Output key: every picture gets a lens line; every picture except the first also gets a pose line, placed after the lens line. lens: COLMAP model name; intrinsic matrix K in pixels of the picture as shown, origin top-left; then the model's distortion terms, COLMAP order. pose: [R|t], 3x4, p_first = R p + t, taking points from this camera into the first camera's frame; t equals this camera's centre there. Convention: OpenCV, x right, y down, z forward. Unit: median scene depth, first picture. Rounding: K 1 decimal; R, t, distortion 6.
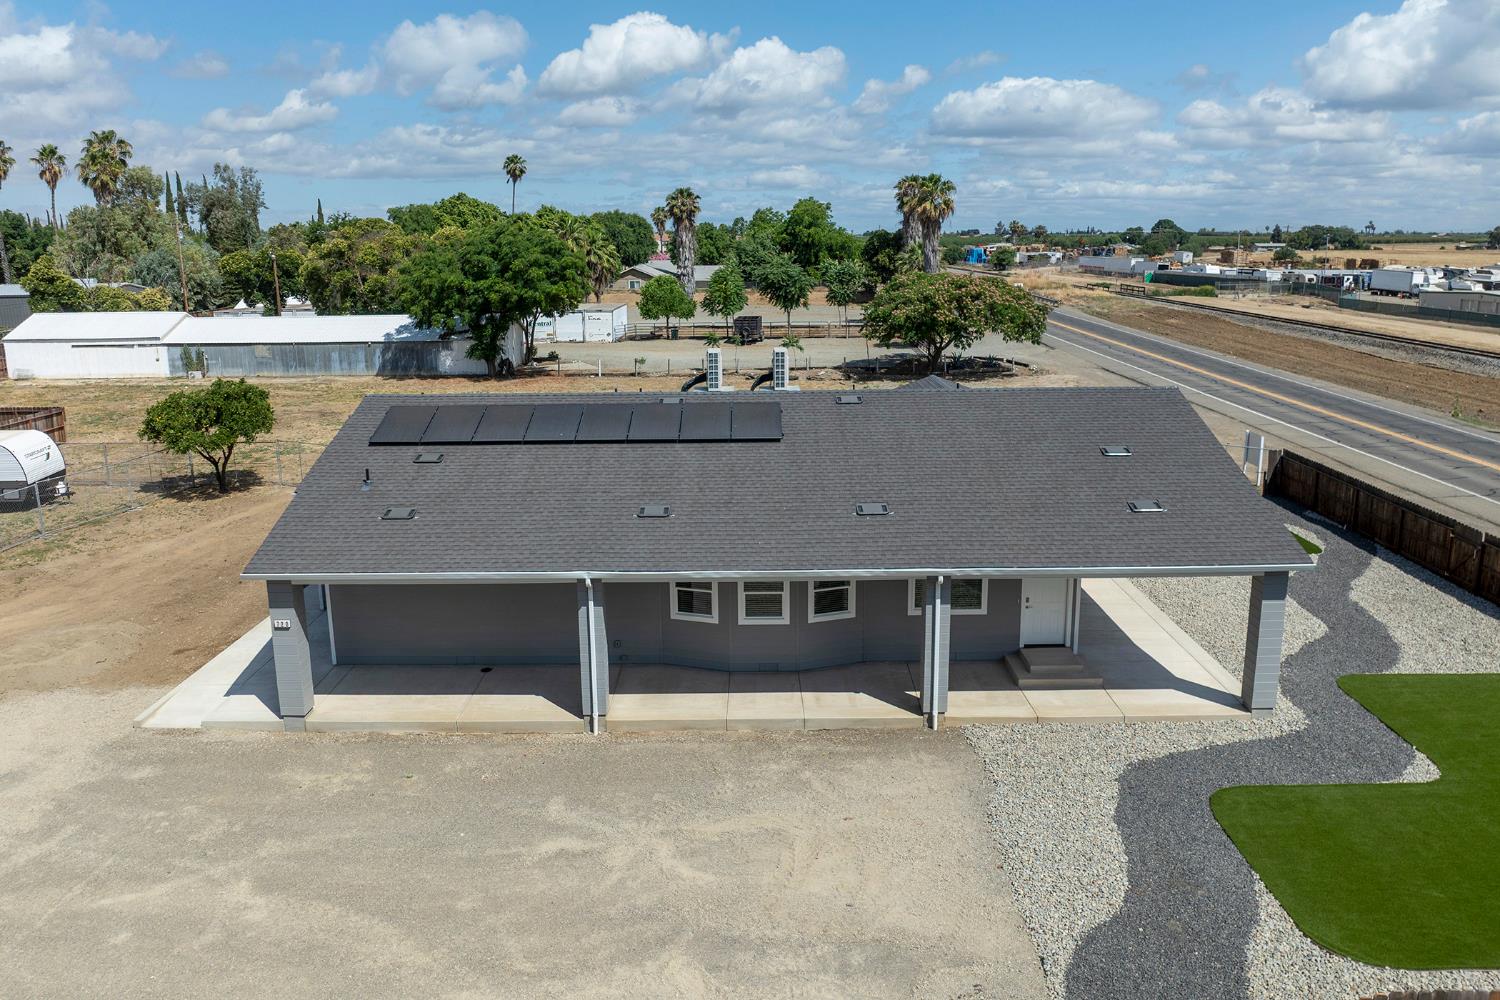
lens RADIAL K [[1057.0, 0, 745.9], [0, 1057.0, 443.2], [0, 0, 1]] dist [-0.040919, 0.006697]
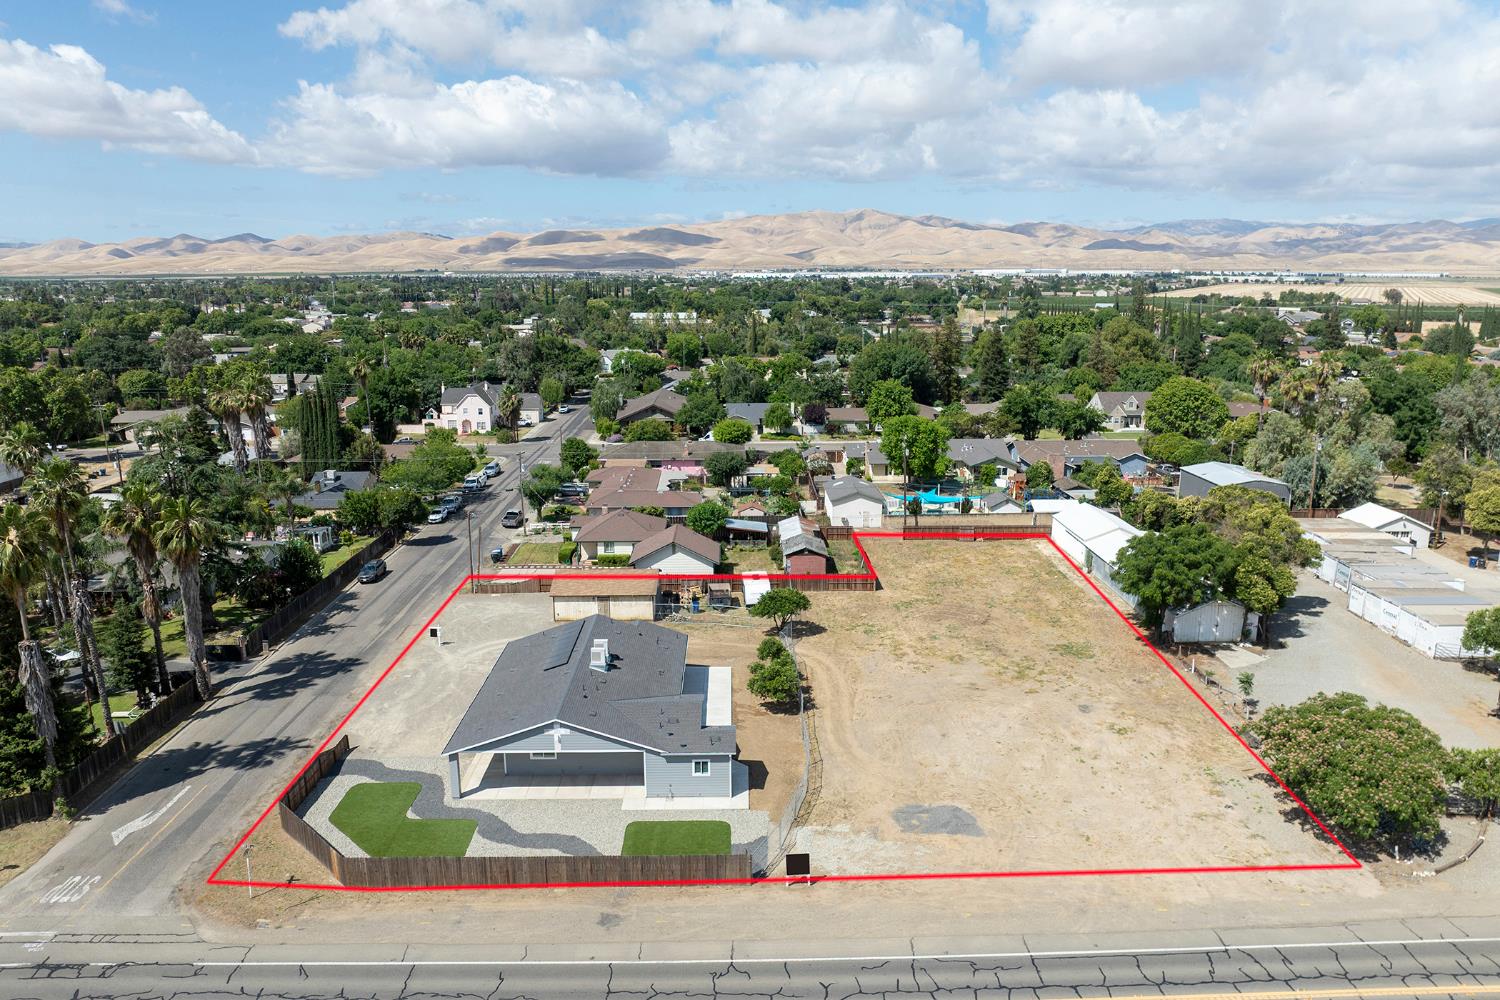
lens RADIAL K [[1054.6, 0, 748.1], [0, 1054.6, 523.8], [0, 0, 1]] dist [-0.029612, -0.006273]
pose [[0.021055, 0.242849, -0.969836, 0.922698], [-0.190529, 0.953248, 0.234559, -0.393704], [0.981456, 0.179843, 0.066340, 0.411499]]
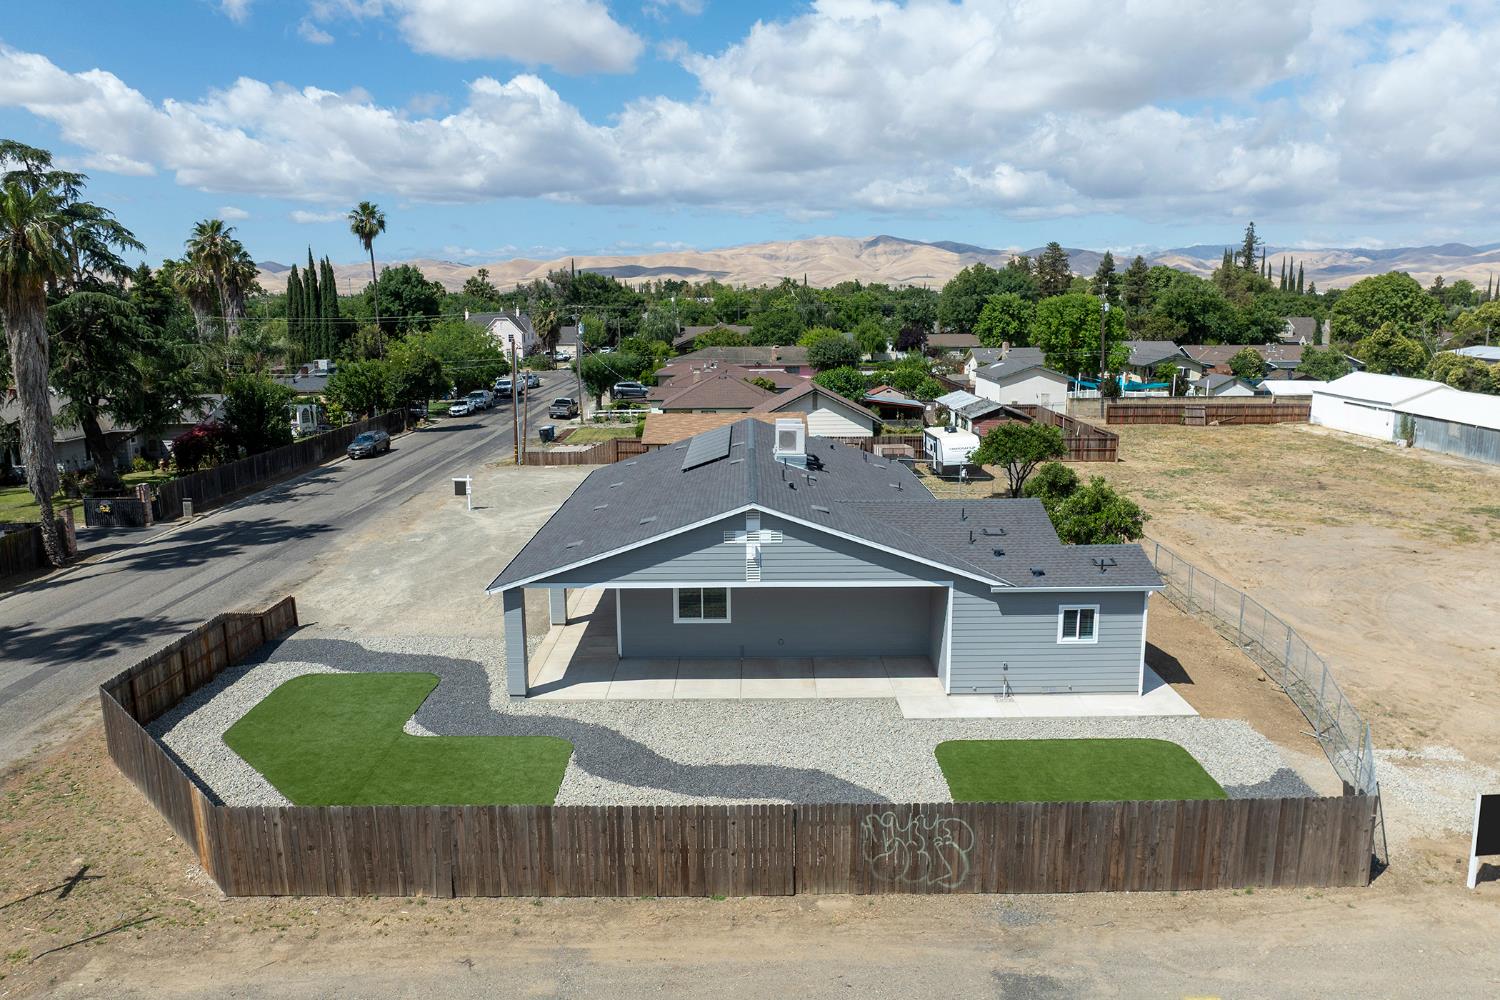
lens RADIAL K [[1054.9, 0, 750.0], [0, 1054.9, 500.0], [0, 0, 1]] dist [-0.035220, -0.001241]
pose [[0.008974, 0.197091, -0.980344, 0.496397], [-0.186418, 0.963526, 0.192004, -0.088626], [0.982430, 0.181030, 0.045388, 0.326422]]
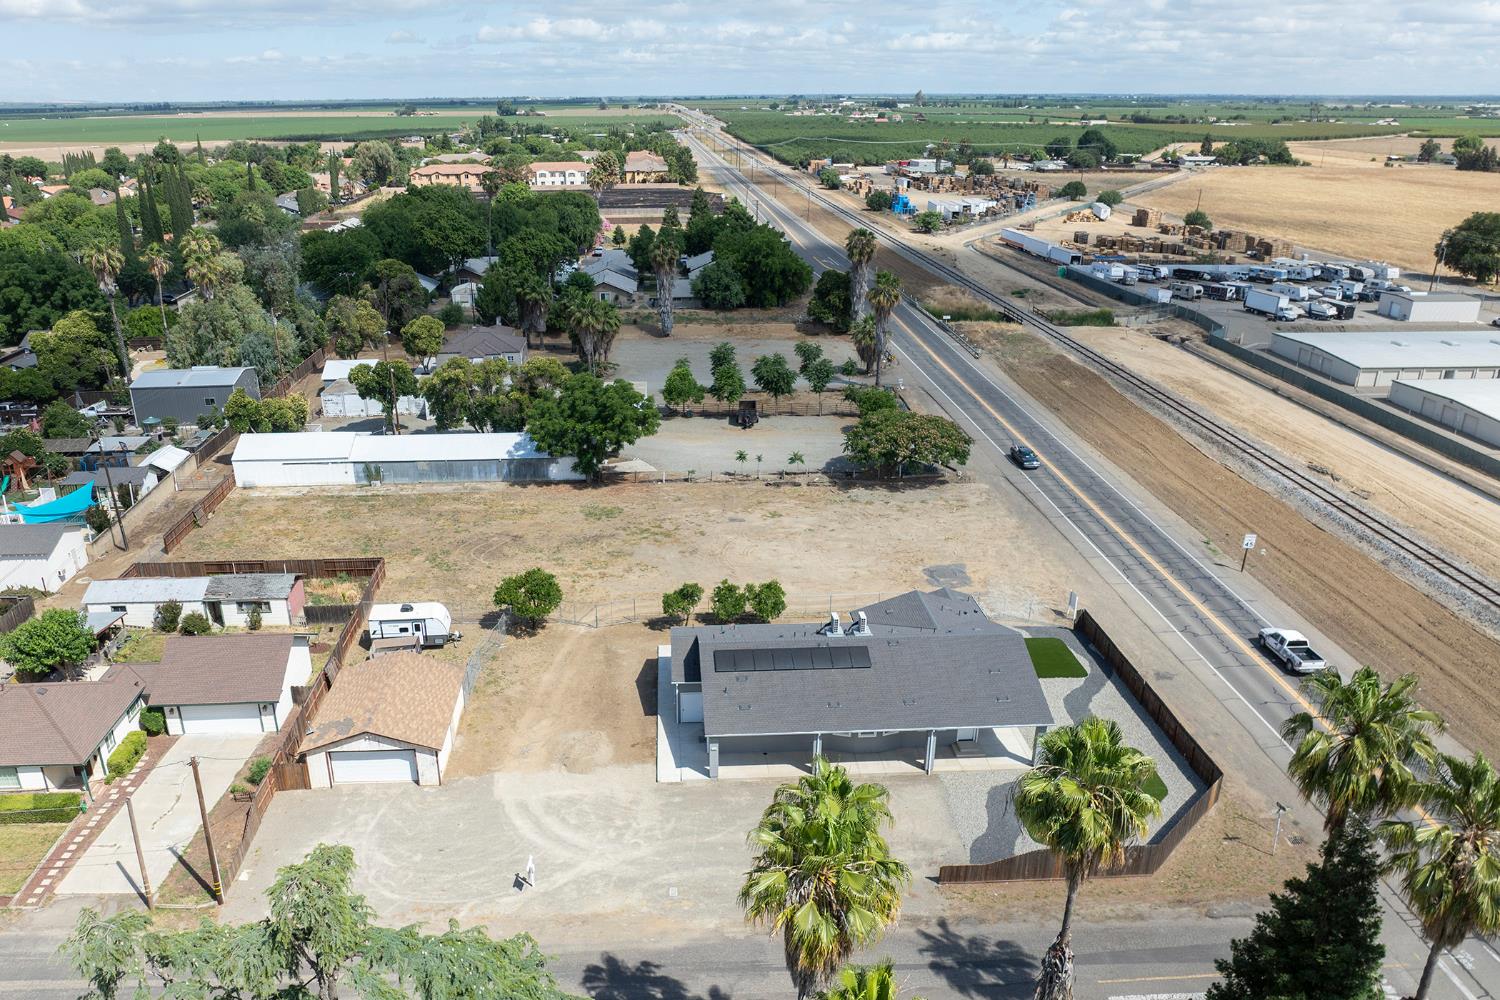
lens RADIAL K [[1121.3, 0, 694.3], [0, 1121.3, 593.2], [0, 0, 1]] dist [-0.006836, -0.074087]
pose [[0.998706, -0.018786, 0.047255, -0.171339], [0.007637, 0.974129, 0.225863, -0.261069], [-0.050275, -0.225210, 0.973012, -0.532726]]
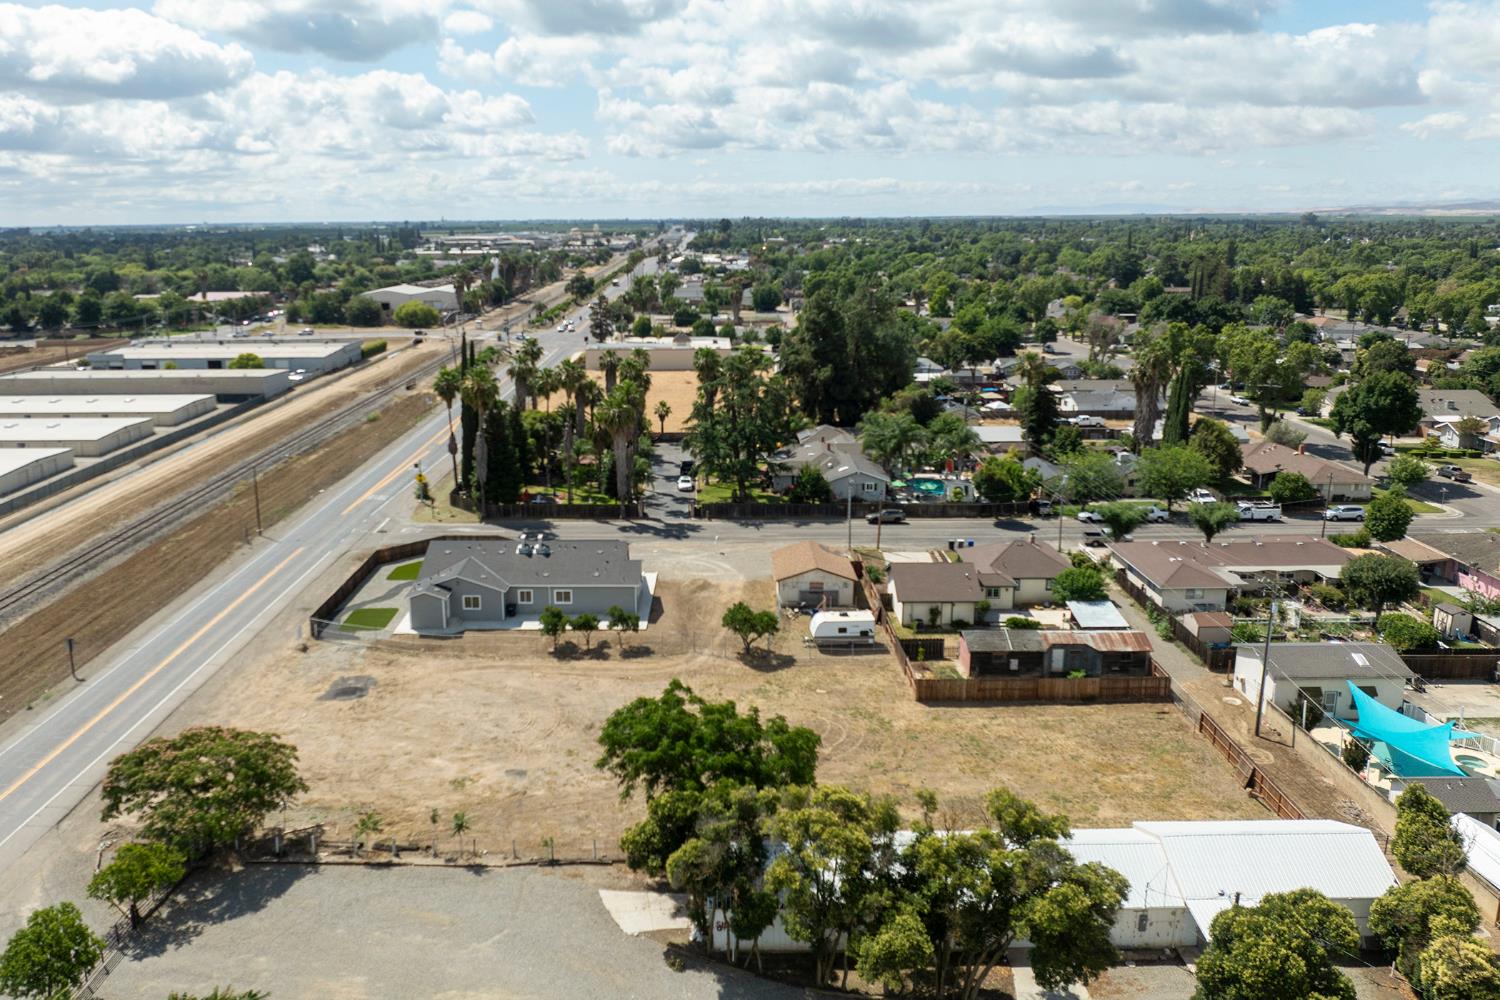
lens RADIAL K [[1119.7, 0, 679.8], [0, 1119.7, 501.0], [0, 0, 1]] dist [-0.030625, -0.002074]
pose [[-0.999698, 0.013852, 0.020318, -0.228009], [0.021237, 0.902884, 0.429359, -0.708835], [-0.012397, 0.429660, -0.902906, 1.681248]]
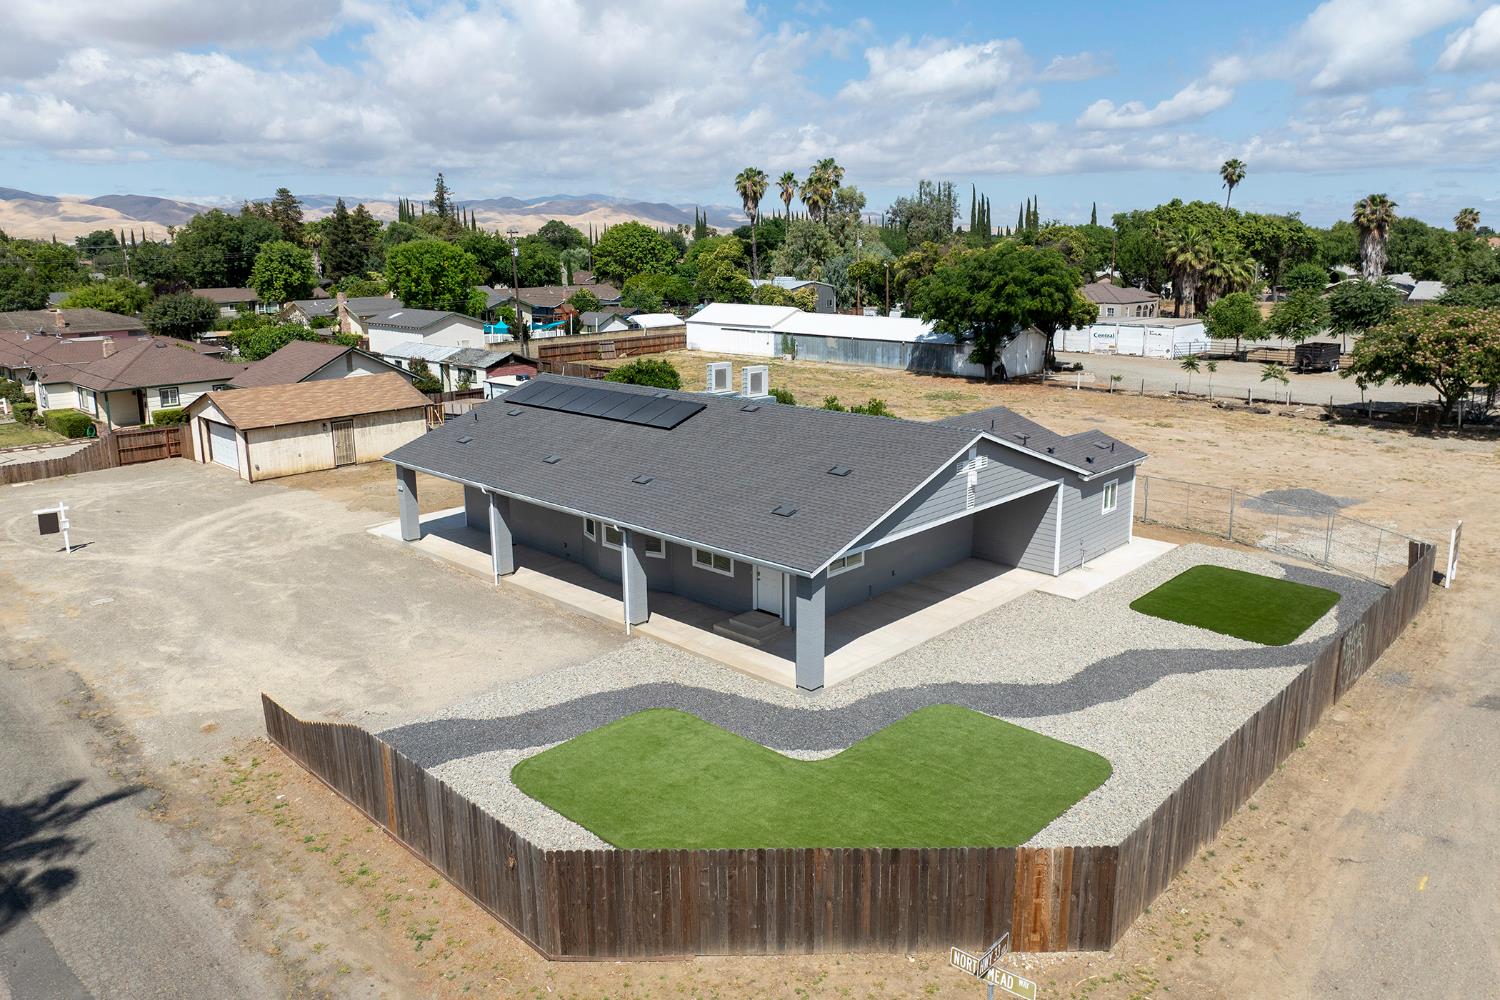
lens RADIAL K [[1052.5, 0, 742.2], [0, 1052.5, 472.0], [0, 0, 1]] dist [-0.033750, -0.004255]
pose [[0.722370, 0.150795, -0.674865, 0.333217], [-0.130711, 0.988116, 0.080878, -0.022819], [0.679041, 0.029788, 0.733496, 0.012441]]
